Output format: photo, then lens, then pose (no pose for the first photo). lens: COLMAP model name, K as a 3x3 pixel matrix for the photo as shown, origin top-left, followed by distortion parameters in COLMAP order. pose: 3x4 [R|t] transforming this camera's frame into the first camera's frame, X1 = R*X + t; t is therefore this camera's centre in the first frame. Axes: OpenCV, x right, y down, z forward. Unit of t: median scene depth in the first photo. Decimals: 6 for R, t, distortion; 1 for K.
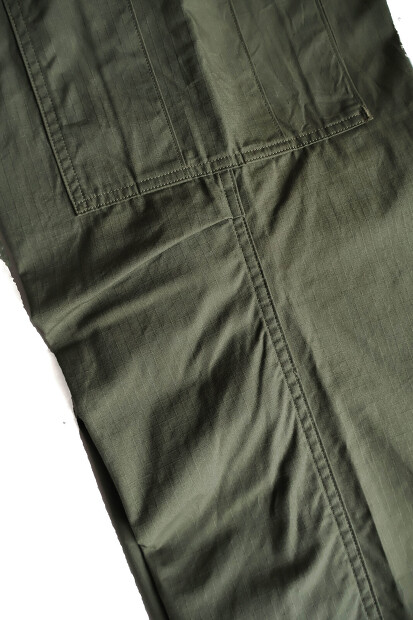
lens RADIAL K [[510.4, 0, 206.5], [0, 510.4, 310.0], [0, 0, 1]] dist [0.005630, -0.001014]
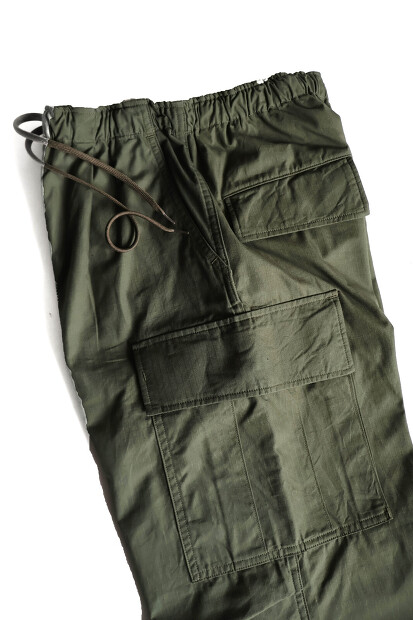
lens RADIAL K [[510.4, 0, 206.5], [0, 510.4, 310.0], [0, 0, 1]] dist [0.005630, -0.001014]
pose [[0.996048, 0.088478, 0.007692, -0.289877], [-0.088323, 0.995918, -0.018621, -0.943309], [-0.009308, 0.017868, 0.999797, -0.510005]]
